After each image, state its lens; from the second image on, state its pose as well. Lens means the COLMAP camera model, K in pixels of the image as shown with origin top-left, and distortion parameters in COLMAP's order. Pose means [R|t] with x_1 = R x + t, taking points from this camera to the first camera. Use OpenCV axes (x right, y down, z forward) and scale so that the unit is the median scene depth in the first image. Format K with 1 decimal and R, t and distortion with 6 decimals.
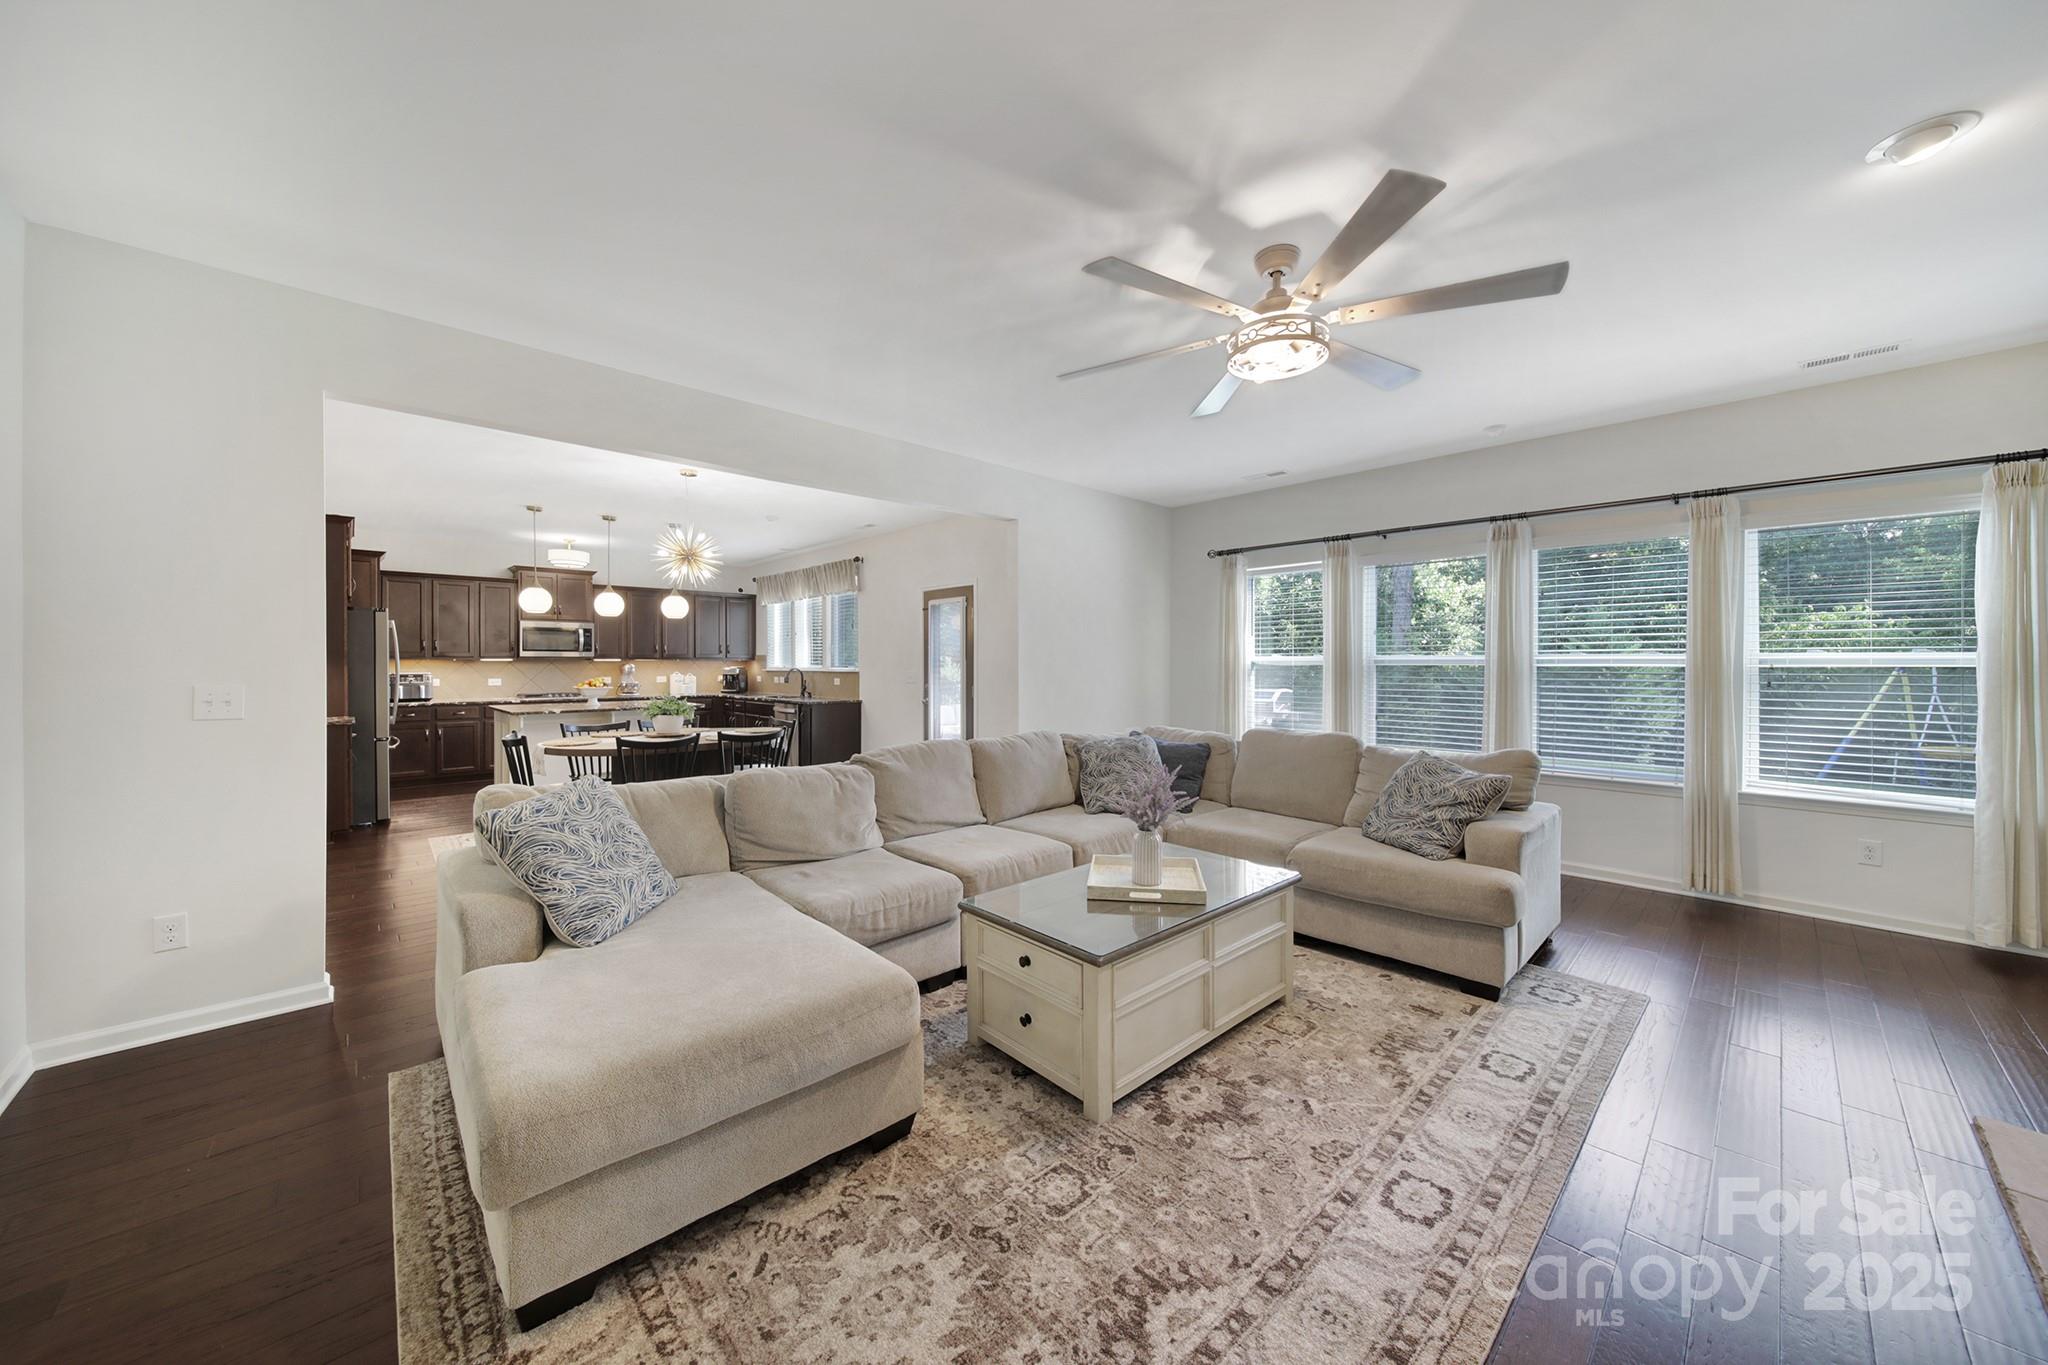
lens RADIAL K [[717.9, 0, 1017.9], [0, 717.9, 666.1], [0, 0, 1]] dist [-0.002530, -0.001088]
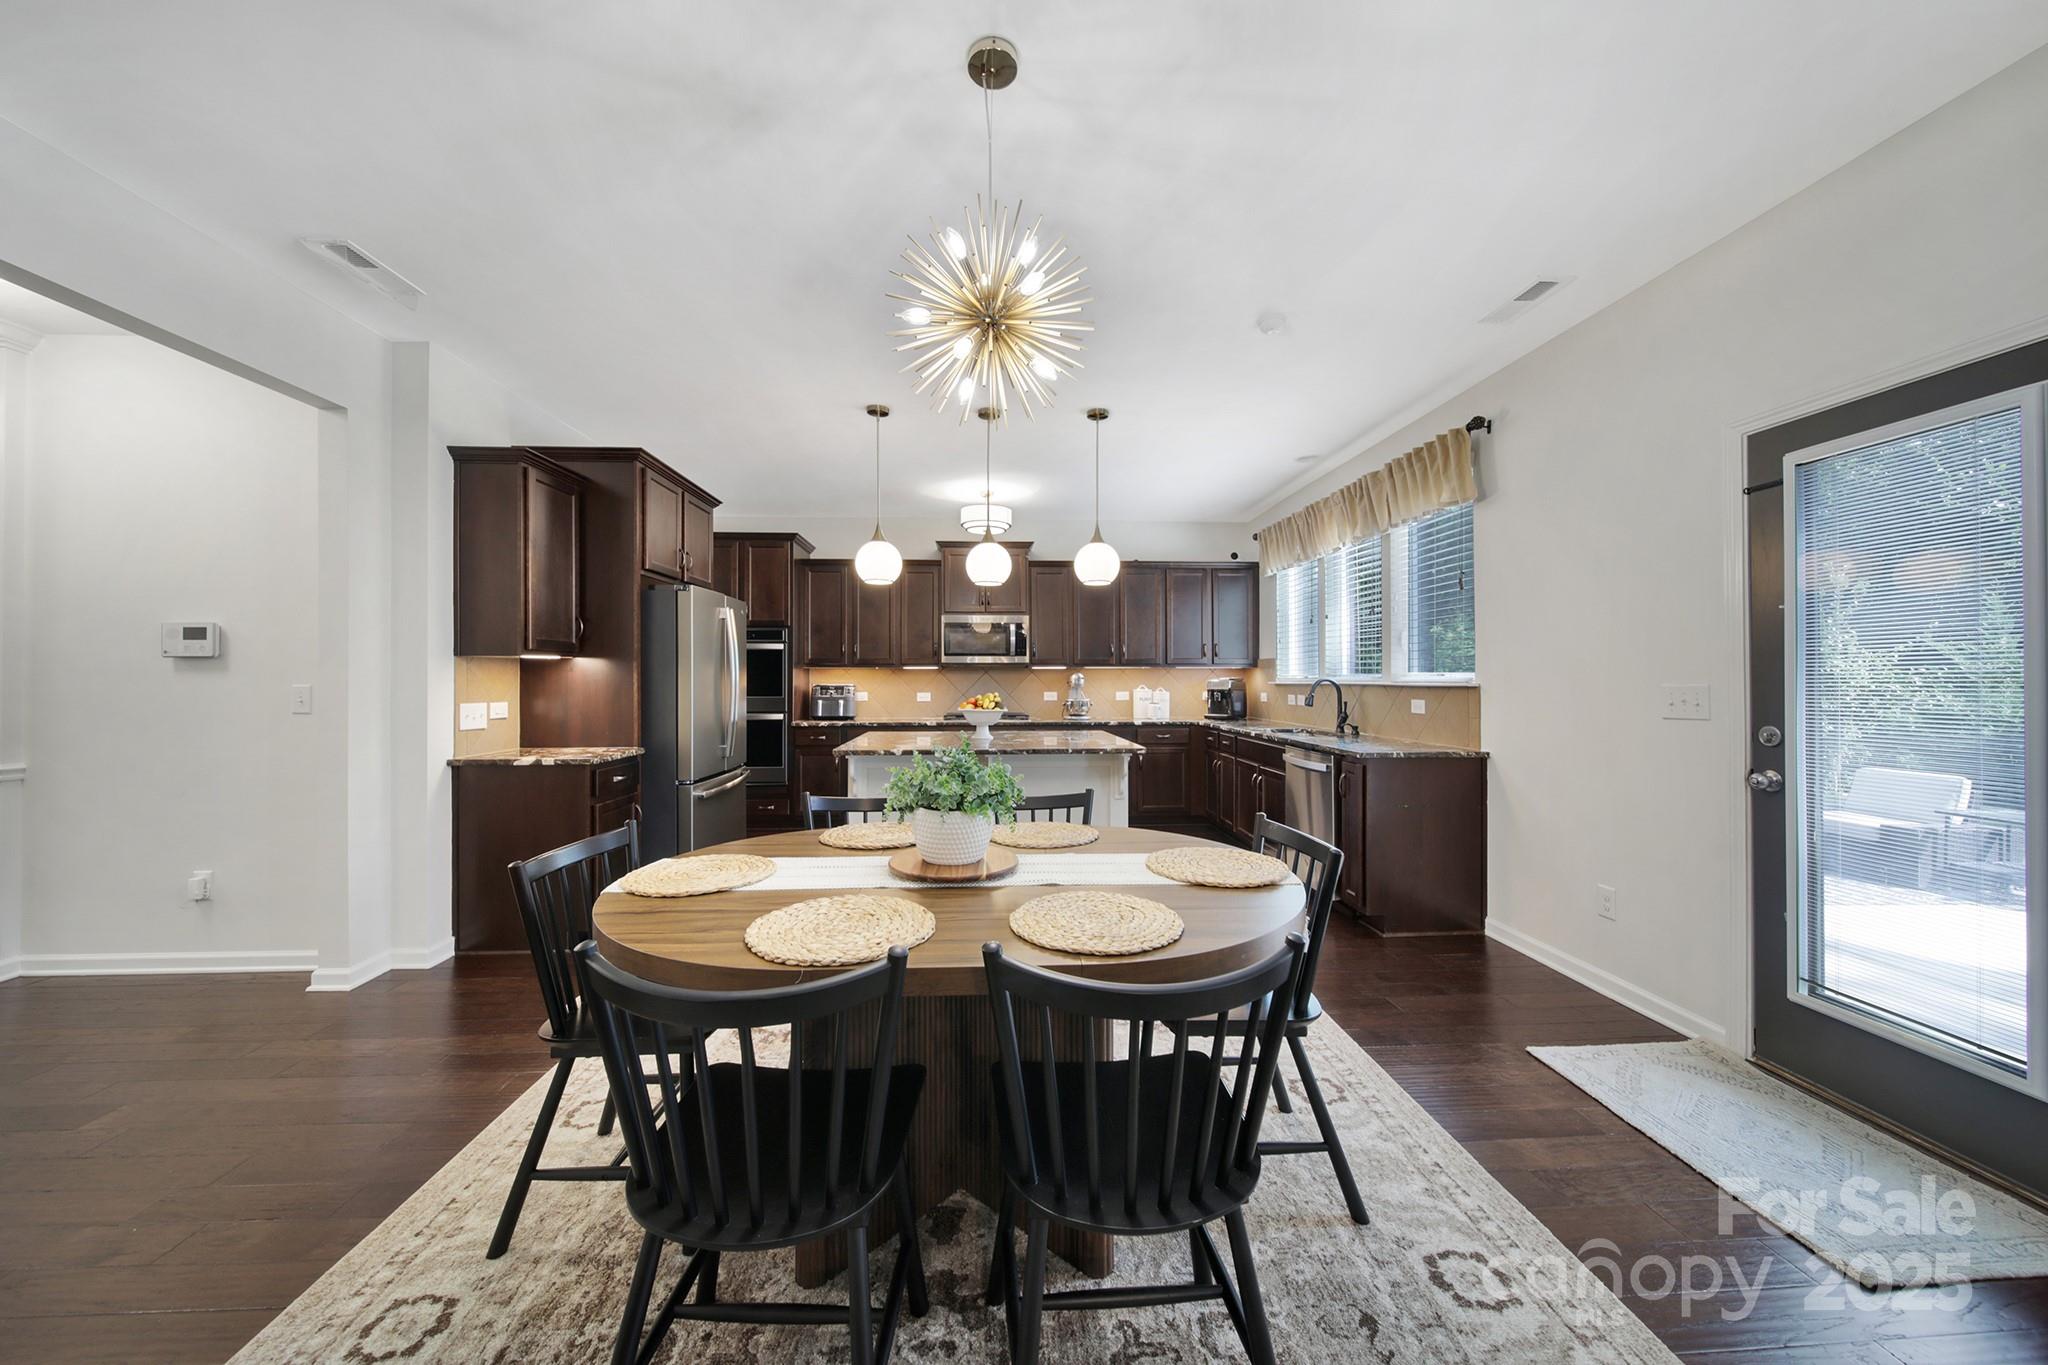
lens RADIAL K [[717.9, 0, 1018.8], [0, 717.9, 678.1], [0, 0, 1]] dist [-0.002530, -0.001088]
pose [[0.765715, -0.001314, -0.643179, -0.147415], [-0.001556, 0.999991, -0.003894, 0.004850], [0.643179, 0.003982, 0.765706, 0.462073]]
